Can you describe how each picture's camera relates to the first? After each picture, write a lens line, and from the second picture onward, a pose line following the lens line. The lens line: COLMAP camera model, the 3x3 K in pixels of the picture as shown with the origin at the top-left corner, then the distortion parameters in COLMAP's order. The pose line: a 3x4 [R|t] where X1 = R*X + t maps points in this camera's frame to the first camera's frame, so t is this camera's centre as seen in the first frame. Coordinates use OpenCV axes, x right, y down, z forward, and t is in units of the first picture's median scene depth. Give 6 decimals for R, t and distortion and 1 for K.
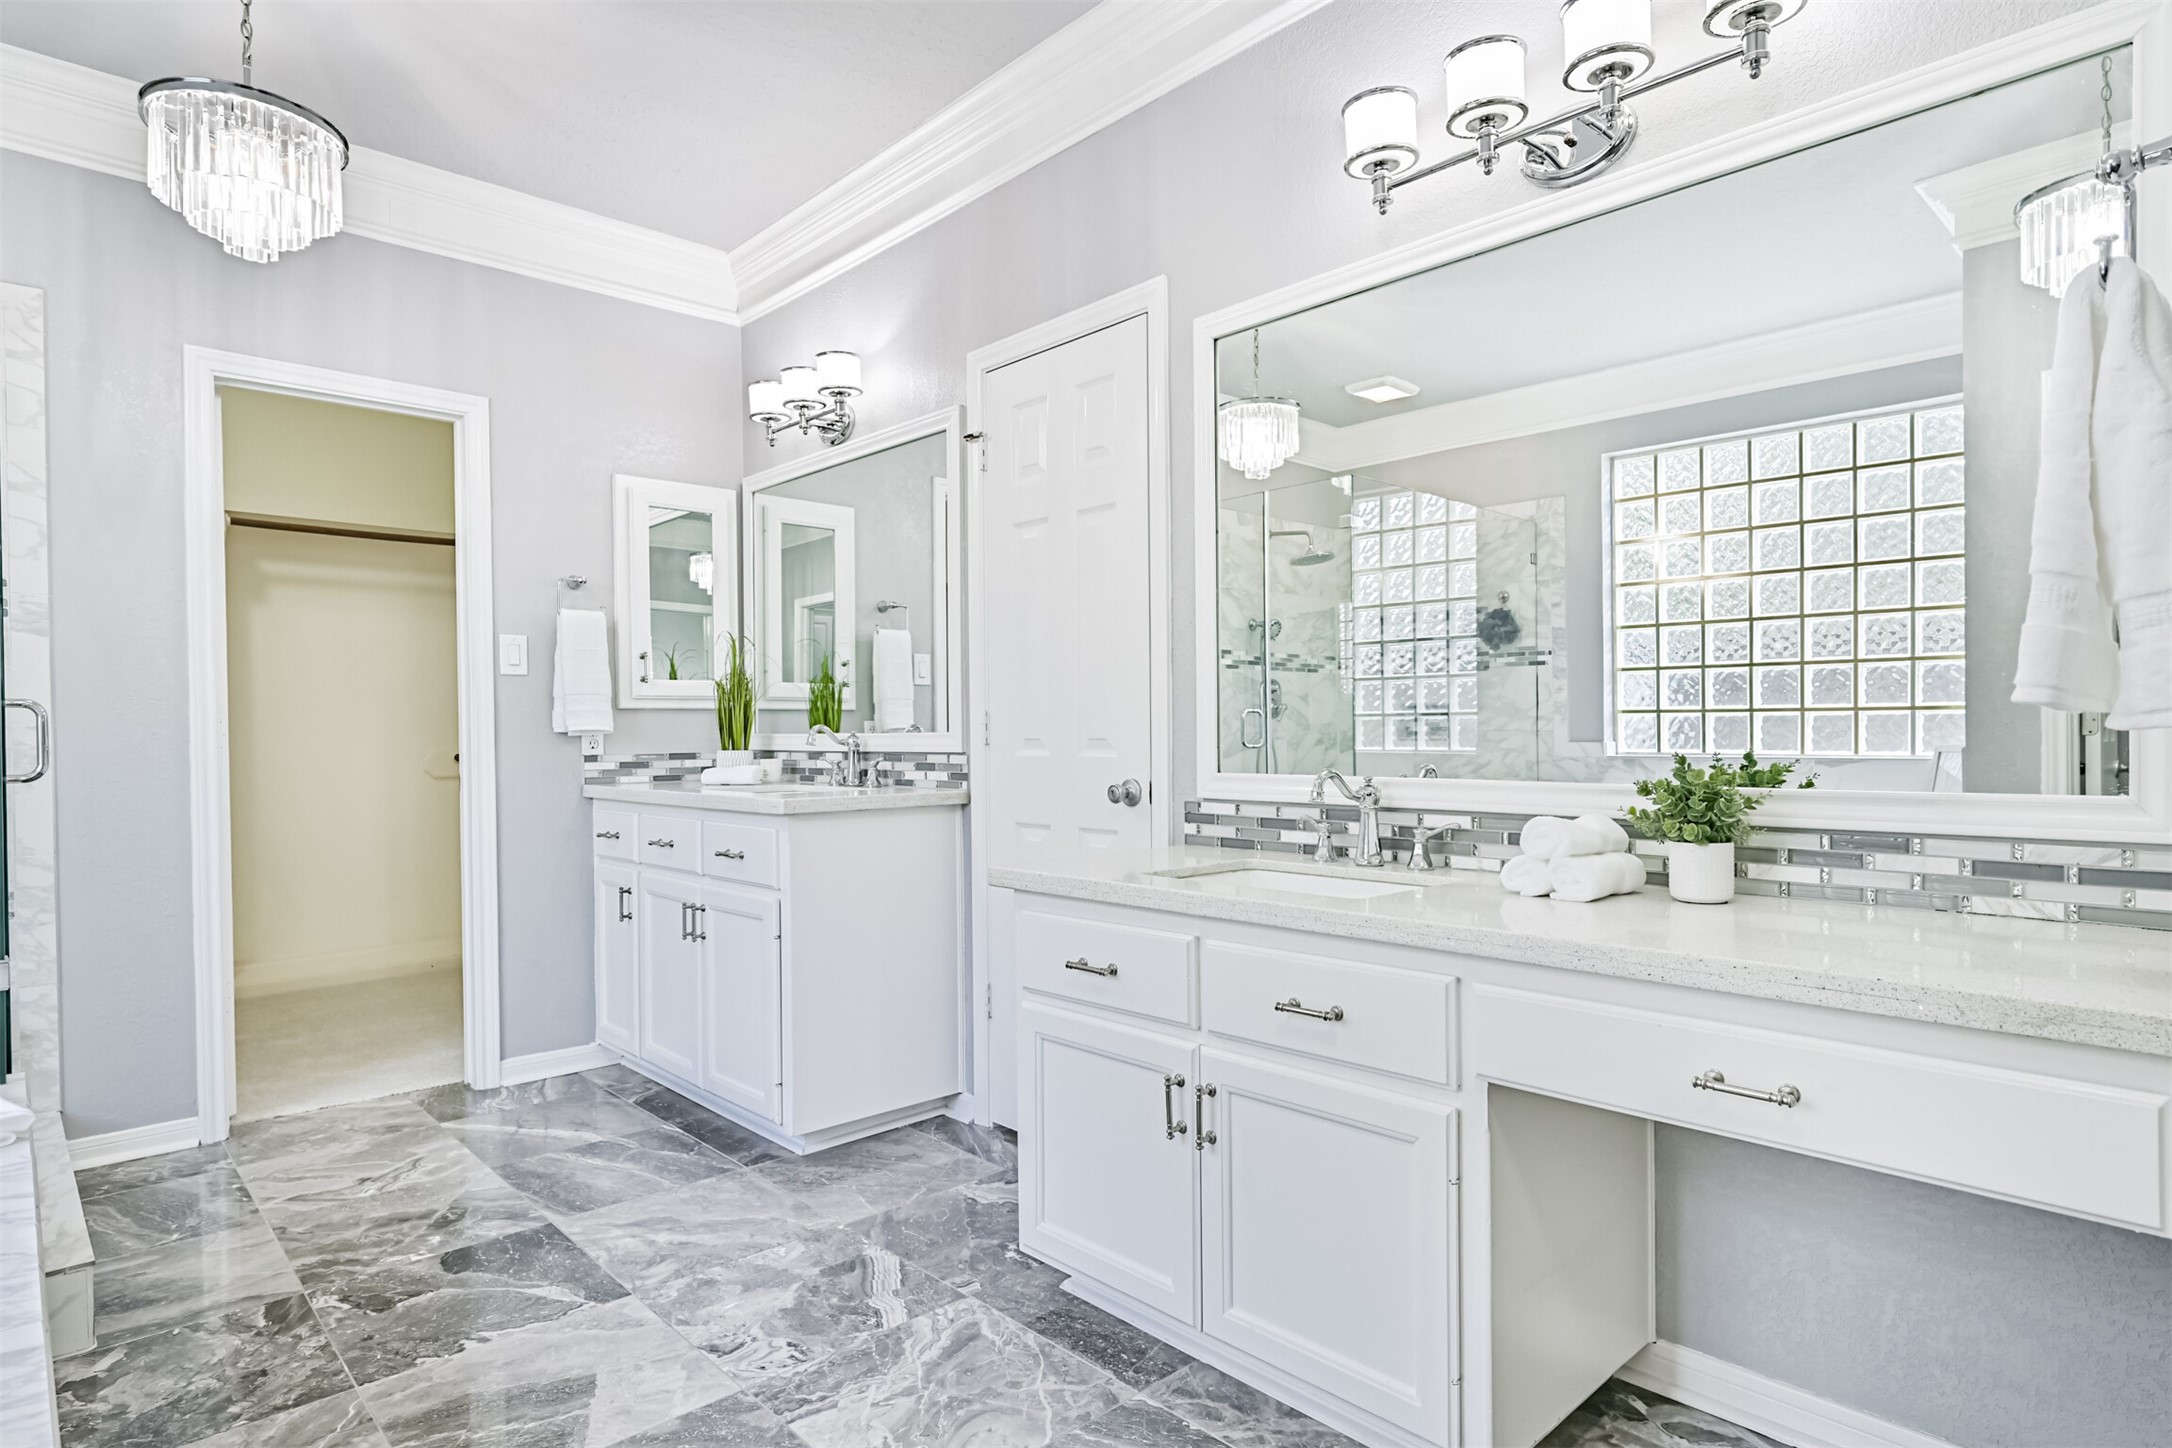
lens RADIAL K [[1183.2, 0, 1086.0], [0, 1183.2, 724.0], [0, 0, 1]] dist [-0.001226, 0.000164]
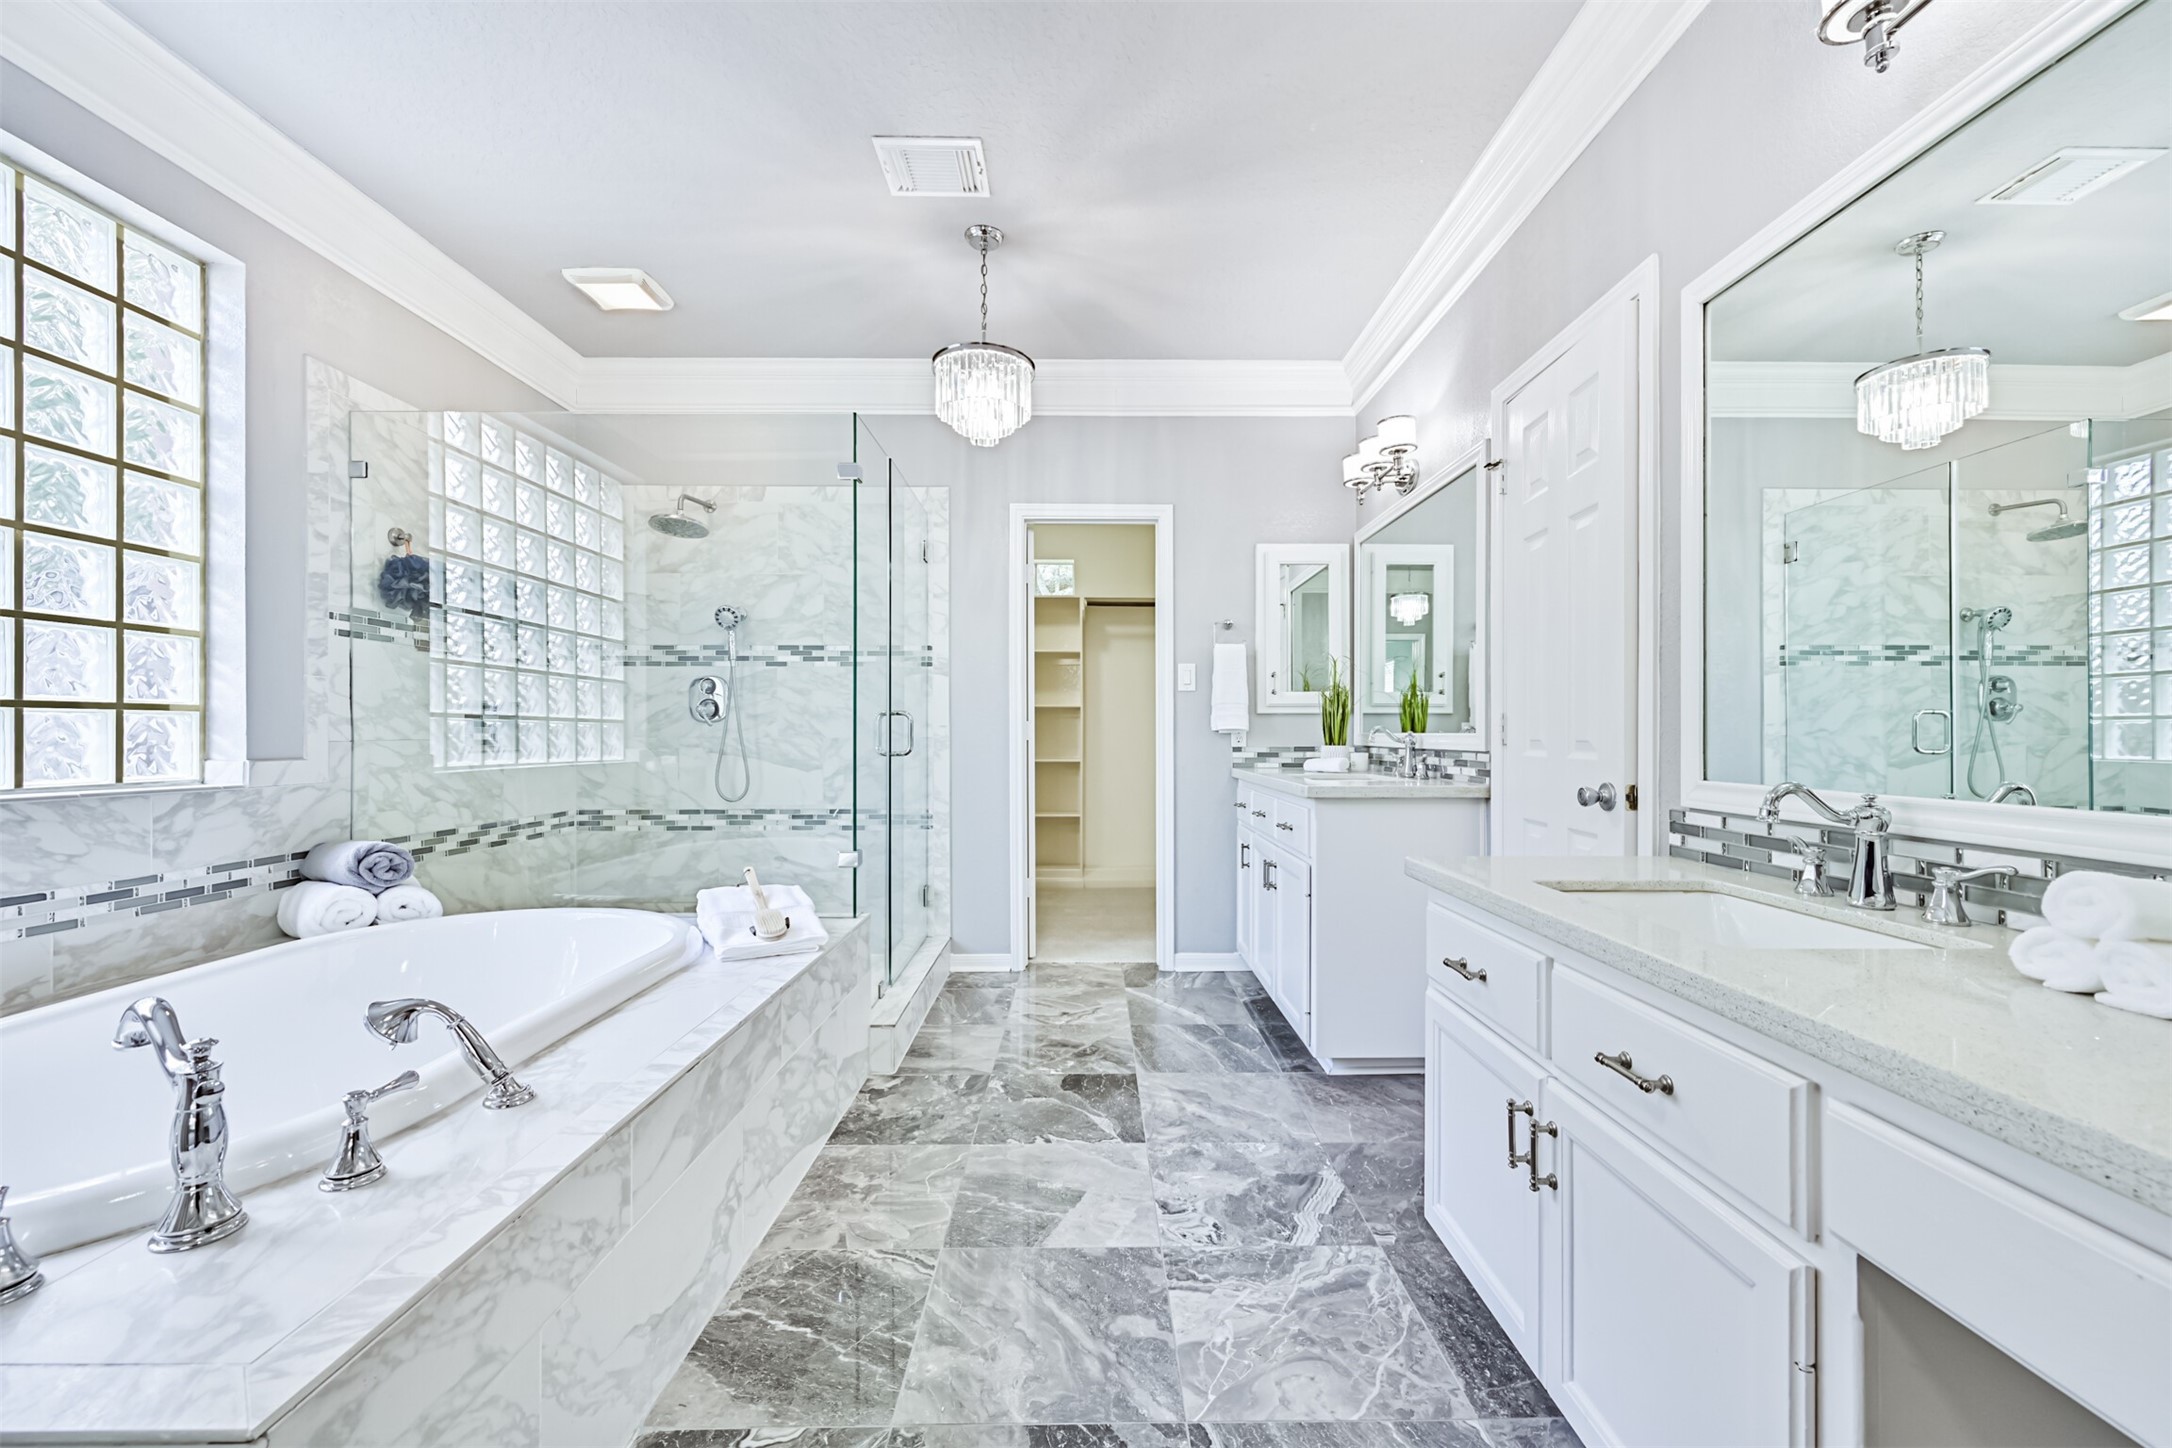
lens RADIAL K [[859.6, 0, 1096.4], [0, 859.6, 722.7], [0, 0, 1]] dist [-0.000022, -0.000073]
pose [[0.738890, 0.001604, -0.673824, 0.211327], [-0.003241, 0.999994, -0.001174, -0.000880], [0.673818, 0.003052, 0.738891, 0.199076]]
